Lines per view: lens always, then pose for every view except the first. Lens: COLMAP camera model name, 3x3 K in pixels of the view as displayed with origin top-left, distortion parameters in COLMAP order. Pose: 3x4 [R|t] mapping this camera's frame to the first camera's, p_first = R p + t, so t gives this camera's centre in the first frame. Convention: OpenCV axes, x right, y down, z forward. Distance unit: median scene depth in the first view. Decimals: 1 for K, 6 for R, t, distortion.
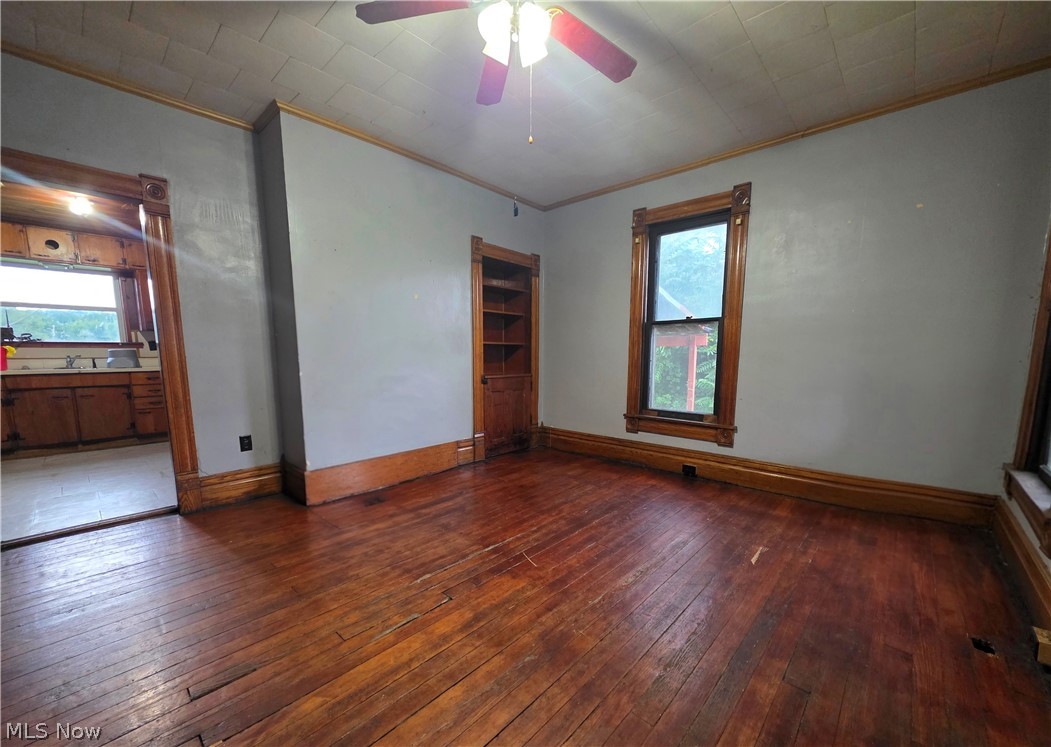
lens RADIAL K [[423.4, 0, 524.8], [0, 423.4, 409.7], [0, 0, 1]] dist [0.001026, -0.000474]
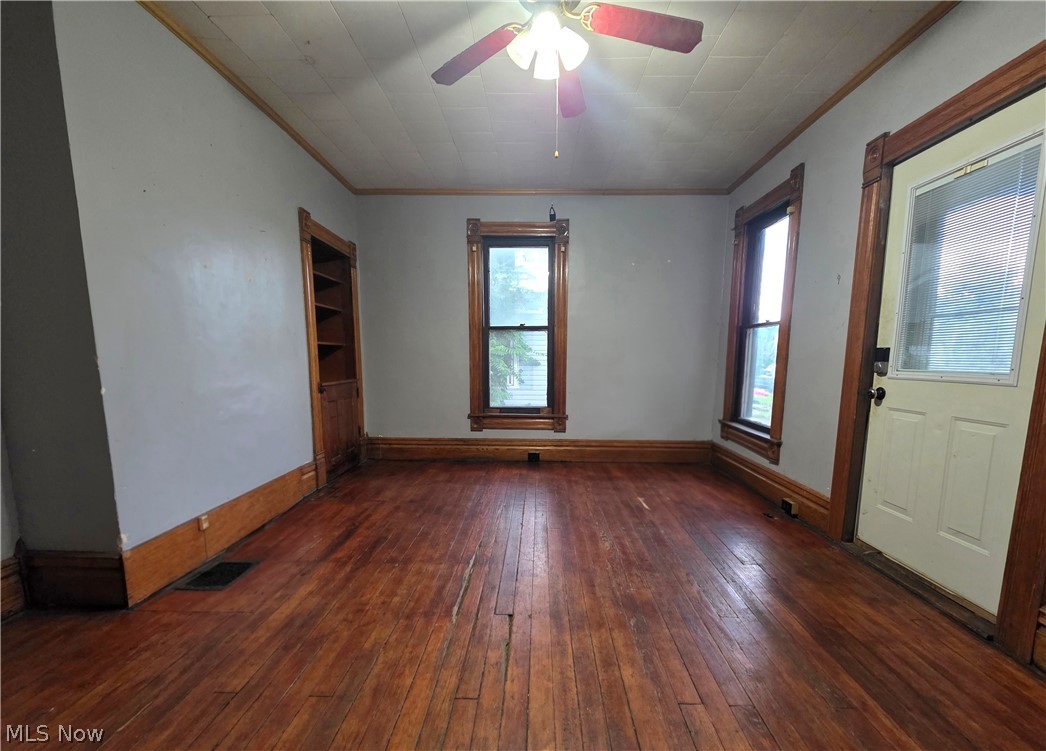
lens RADIAL K [[423.2, 0, 540.0], [0, 423.2, 415.7], [0, 0, 1]] dist [-0.003994, -0.000743]
pose [[0.742105, -0.093556, 0.663722, -0.350008], [0.086772, 0.995288, 0.043274, -0.017024], [-0.664643, 0.025479, 0.746726, 0.115767]]
